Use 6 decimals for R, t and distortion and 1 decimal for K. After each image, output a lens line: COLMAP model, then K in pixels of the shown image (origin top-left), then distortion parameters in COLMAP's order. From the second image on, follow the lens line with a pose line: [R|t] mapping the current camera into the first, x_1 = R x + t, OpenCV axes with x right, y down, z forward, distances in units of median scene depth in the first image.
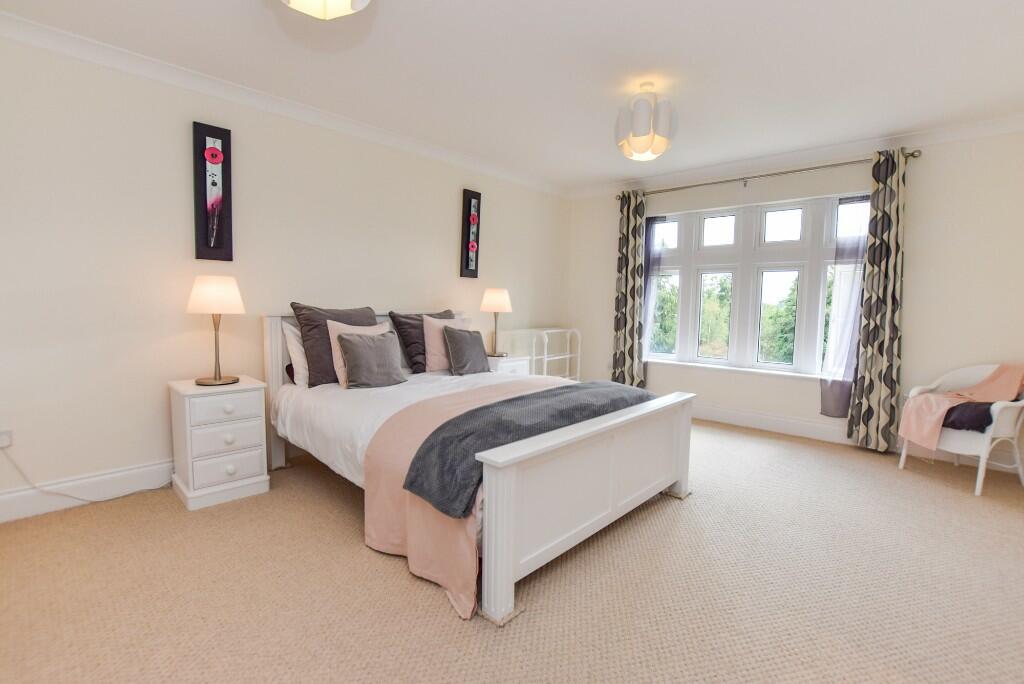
lens RADIAL K [[477.0, 0, 512.0], [0, 477.0, 342.0], [0, 0, 1]] dist [-0.029218, 0.000770]
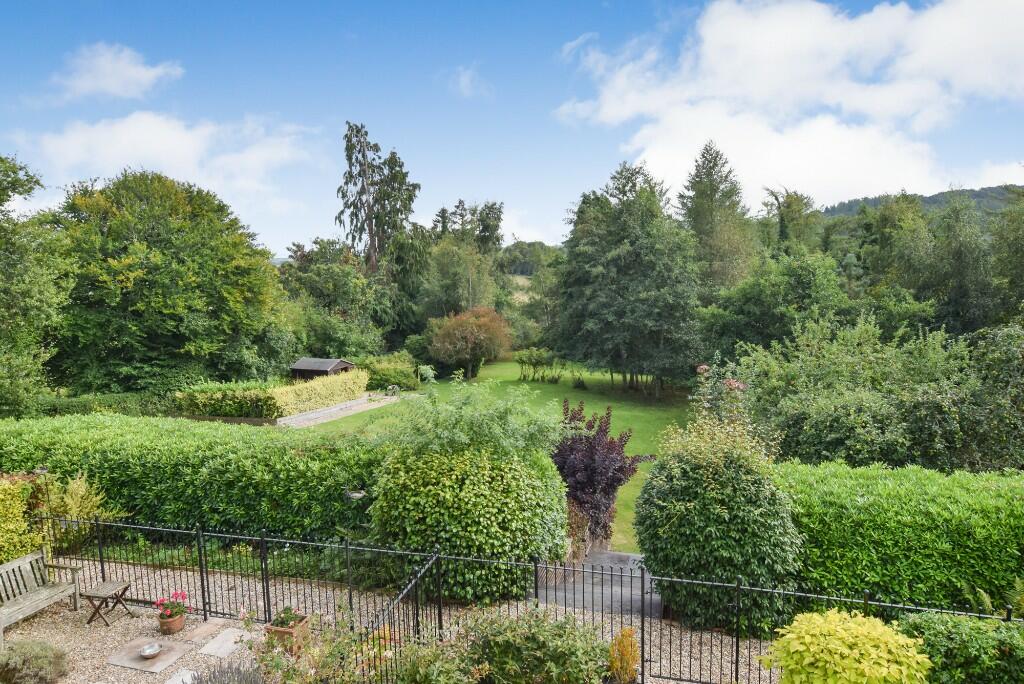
lens RADIAL K [[684.3, 0, 512.0], [0, 684.3, 342.0], [0, 0, 1]] dist [-0.009041, -0.000985]
pose [[0.905602, -0.098860, 0.412446, 0.746795], [0.079902, 0.994809, 0.063008, -0.077375], [-0.416534, -0.024105, 0.908801, 1.109975]]
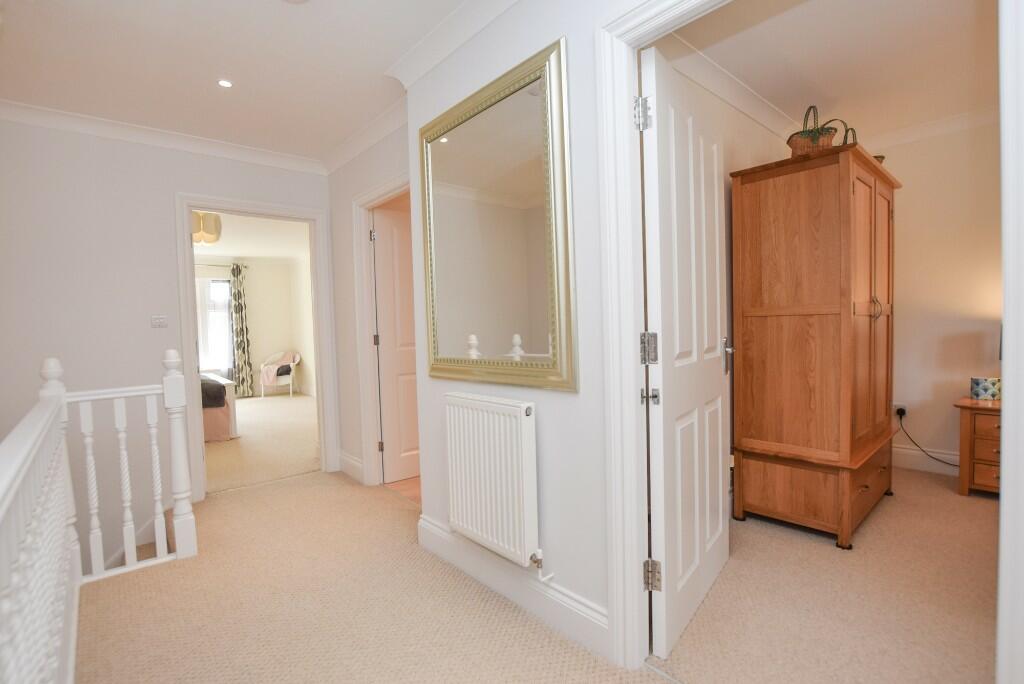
lens RADIAL K [[477.0, 0, 512.0], [0, 477.0, 342.0], [0, 0, 1]] dist [-0.029218, 0.000770]
pose [[0.119875, -0.058900, 0.991040, -1.300551], [0.112064, 0.992661, 0.045441, 0.014546], [-0.986444, 0.105613, 0.125596, -0.557613]]
